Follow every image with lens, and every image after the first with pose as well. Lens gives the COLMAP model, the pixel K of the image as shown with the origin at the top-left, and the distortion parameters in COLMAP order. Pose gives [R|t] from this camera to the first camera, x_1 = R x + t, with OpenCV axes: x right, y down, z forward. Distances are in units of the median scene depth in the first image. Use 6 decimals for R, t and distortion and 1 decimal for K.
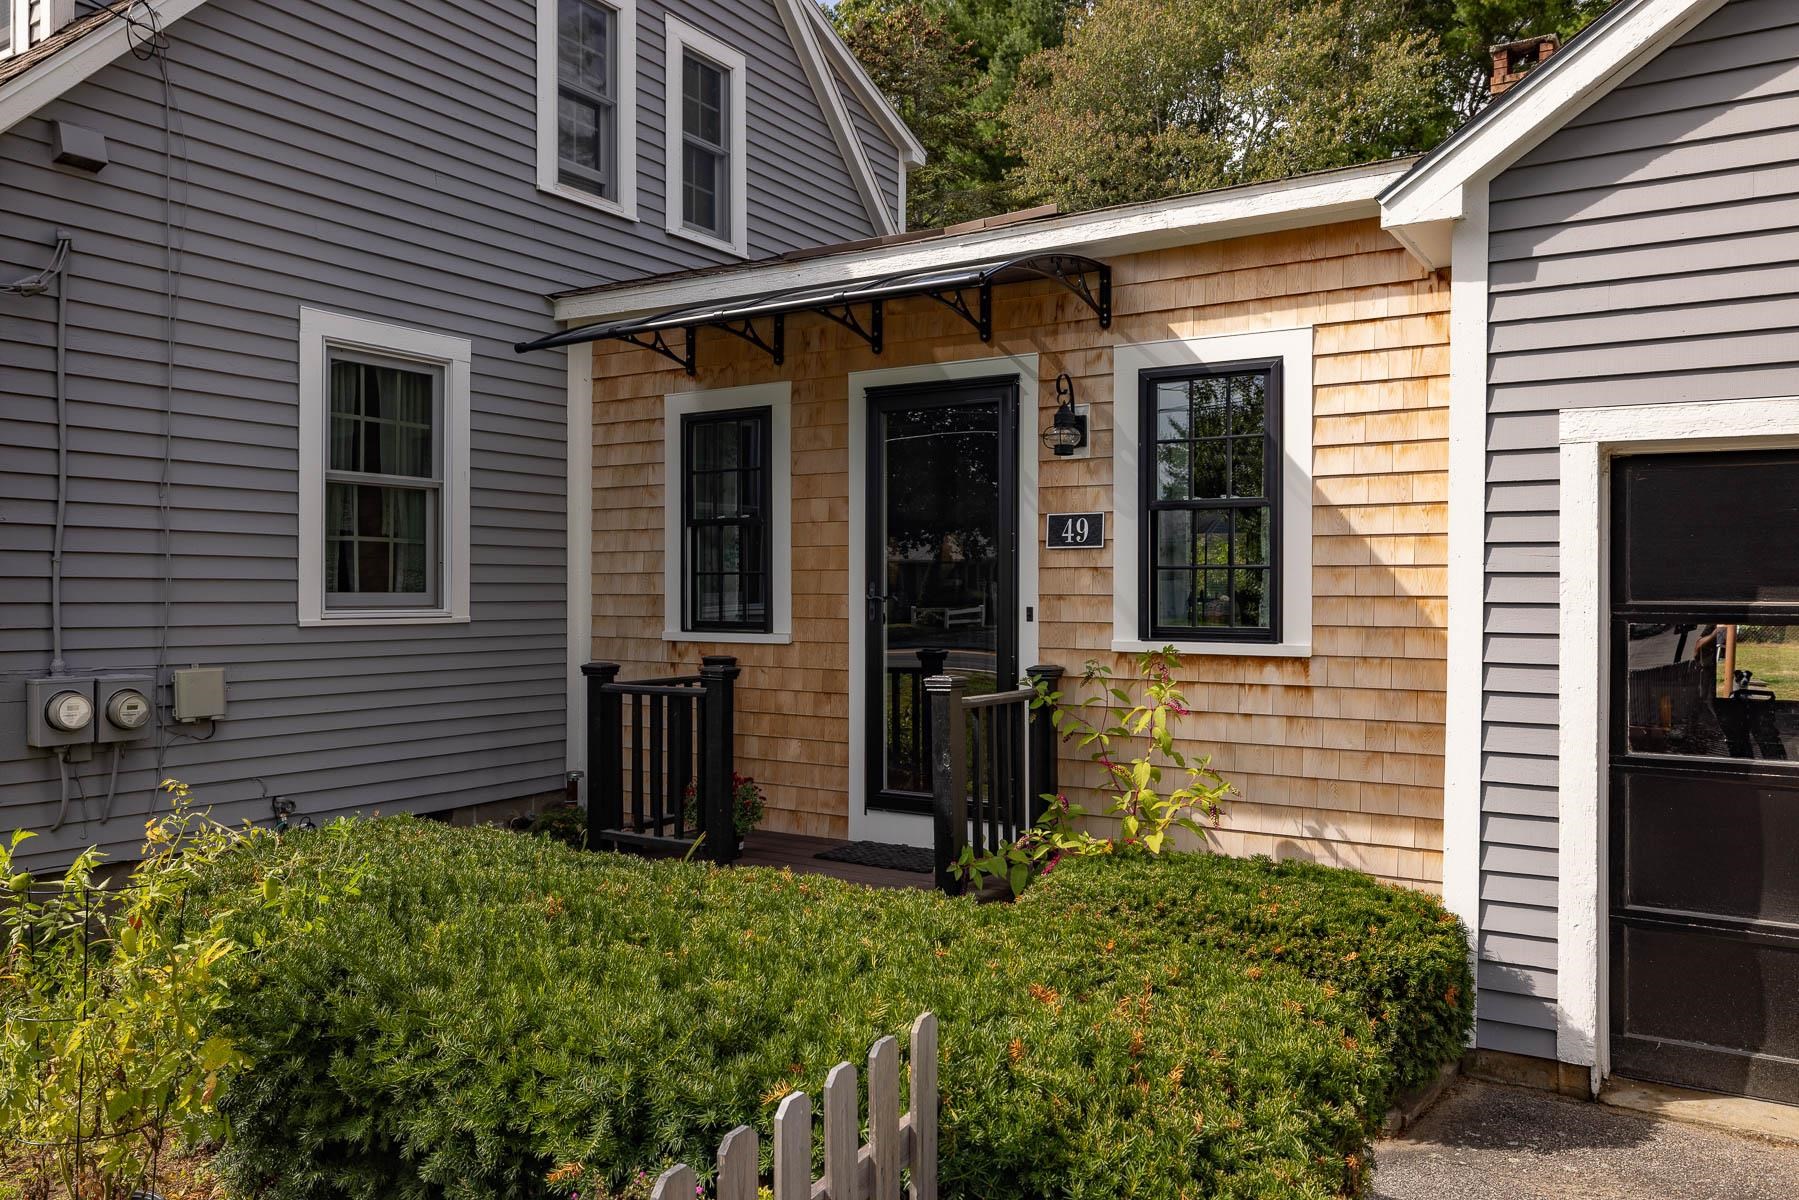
lens RADIAL K [[1323.4, 0, 893.0], [0, 1323.4, 596.0], [0, 0, 1]] dist [0.003980, 0.002664]
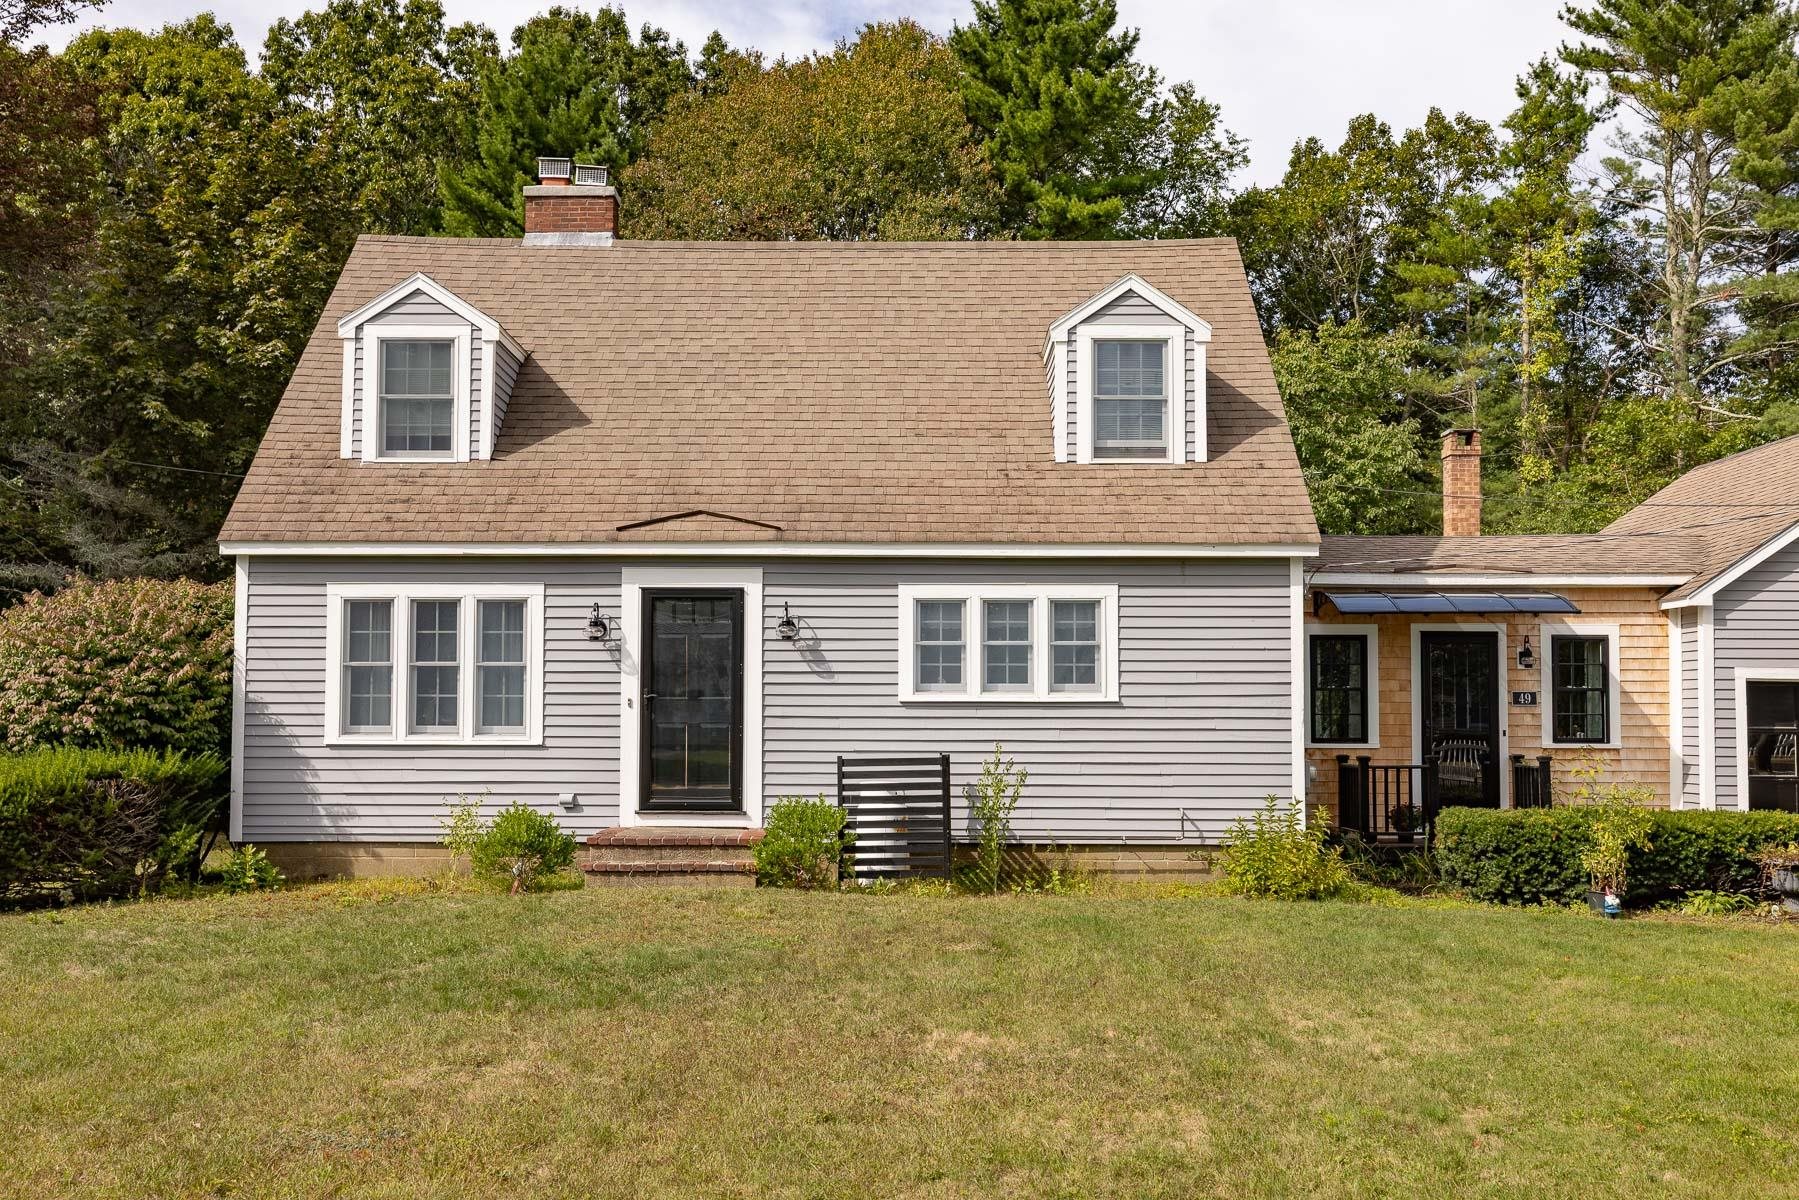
lens RADIAL K [[1748.5, 0, 894.1], [0, 1748.5, 608.2], [0, 0, 1]] dist [-0.011718, 0.000000]
pose [[0.840780, 0.035804, 0.540192, -2.868370], [0.000958, 0.997711, -0.067619, 0.000630], [-0.541376, 0.057370, 0.838821, -1.191111]]
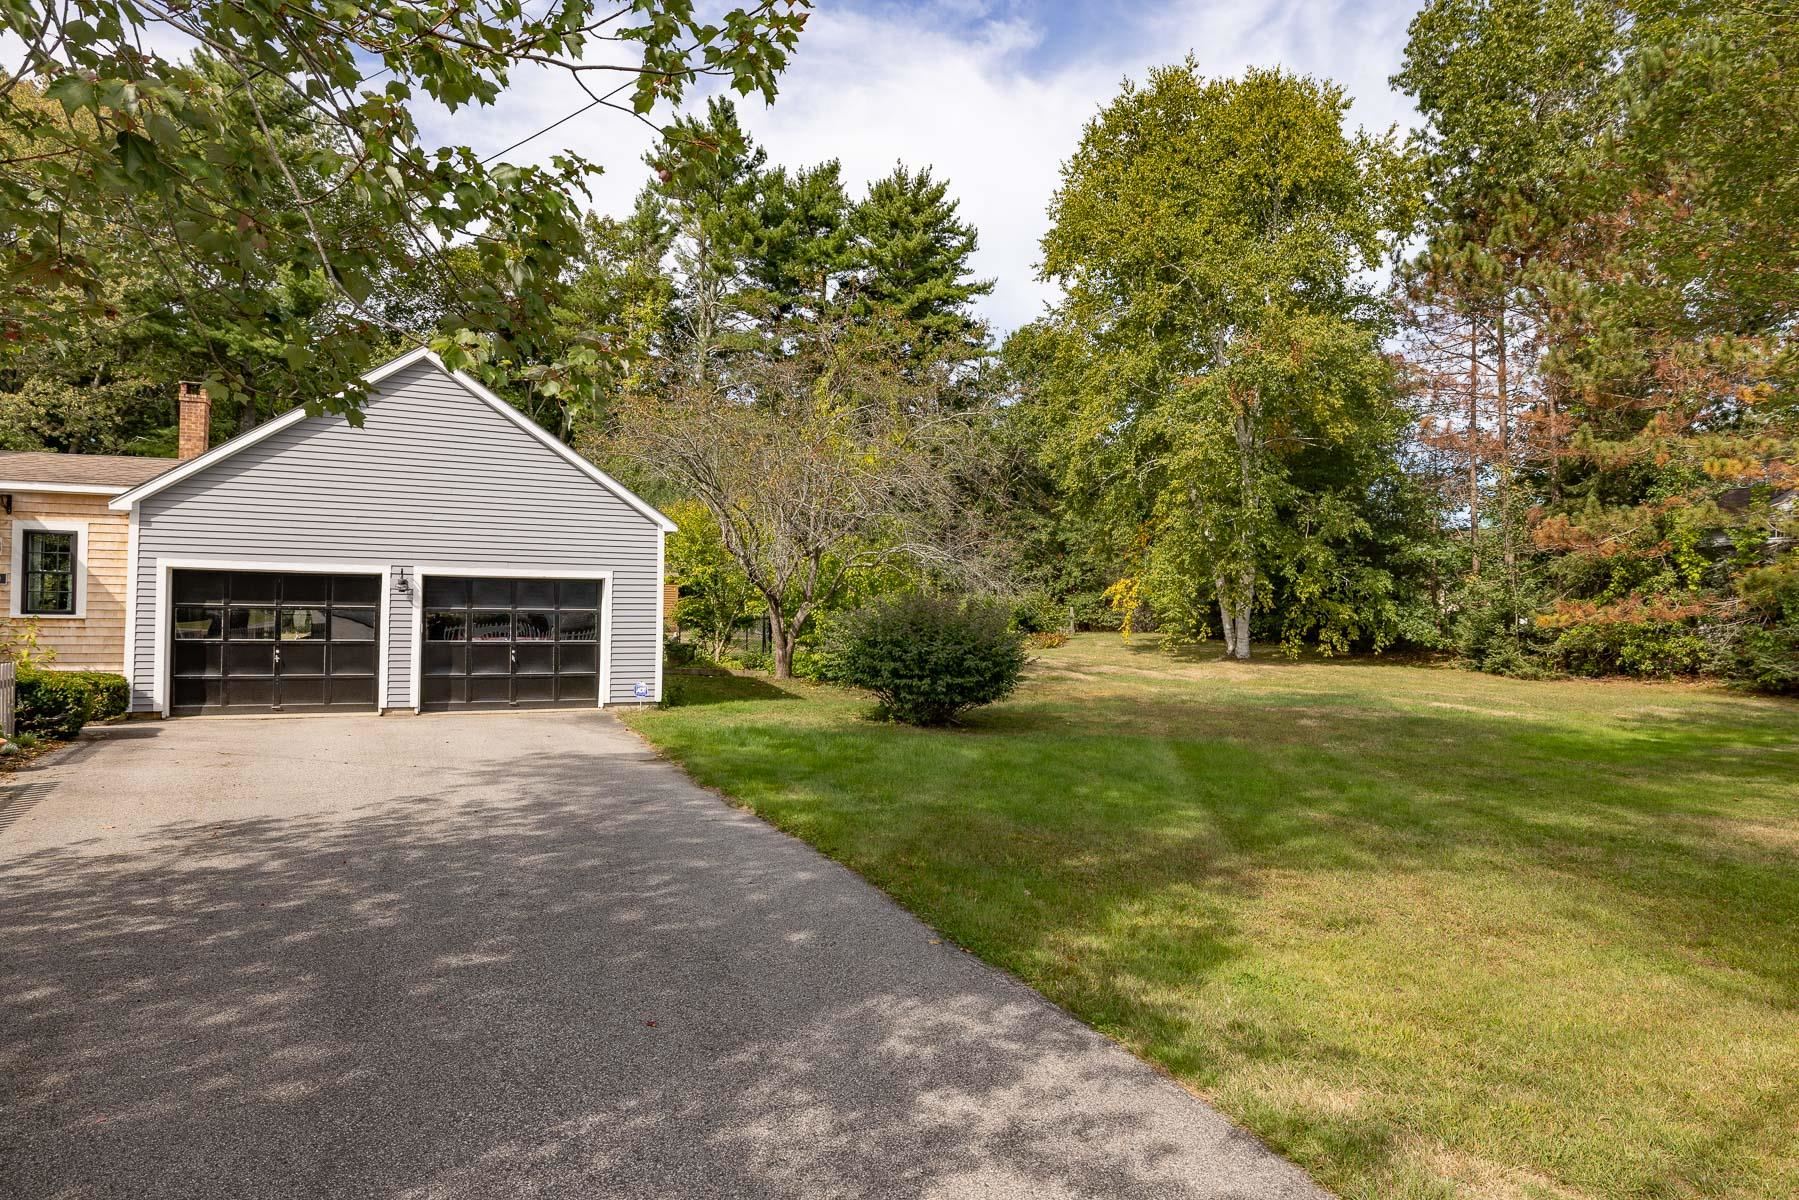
lens RADIAL K [[1041.7, 0, 895.6], [0, 1041.7, 599.6], [0, 0, 1]] dist [-0.008967, 0.000373]
pose [[0.567184, 0.015145, 0.823452, -0.728131], [-0.012801, 0.999872, -0.009572, -0.004585], [-0.823492, -0.005112, 0.567305, -2.323063]]
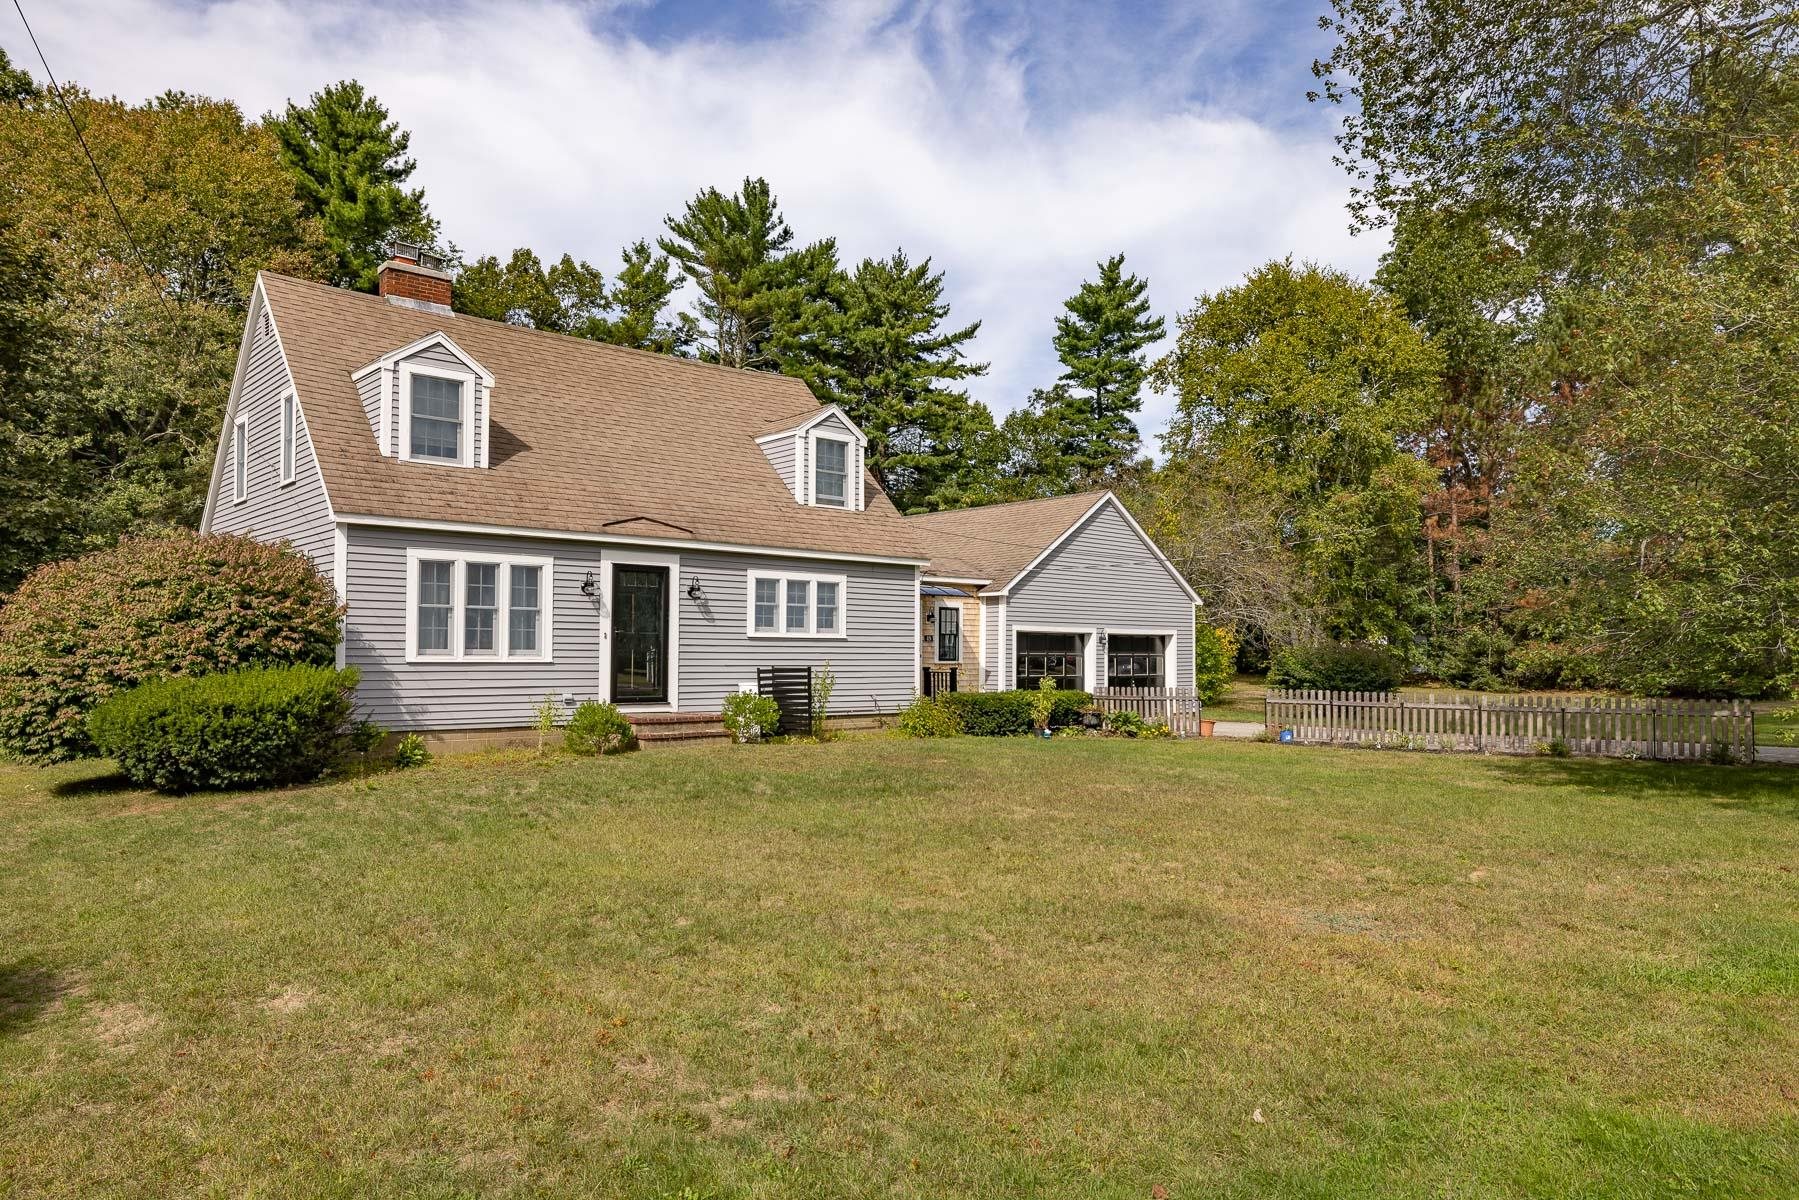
lens RADIAL K [[1174.2, 0, 906.4], [0, 1174.2, 611.1], [0, 0, 1]] dist [0.000647, 0.004884]
pose [[0.265849, 0.035281, 0.963369, -4.469603], [-0.002598, 0.999353, -0.035881, 0.005386], [-0.964011, 0.007036, 0.265769, -0.063808]]
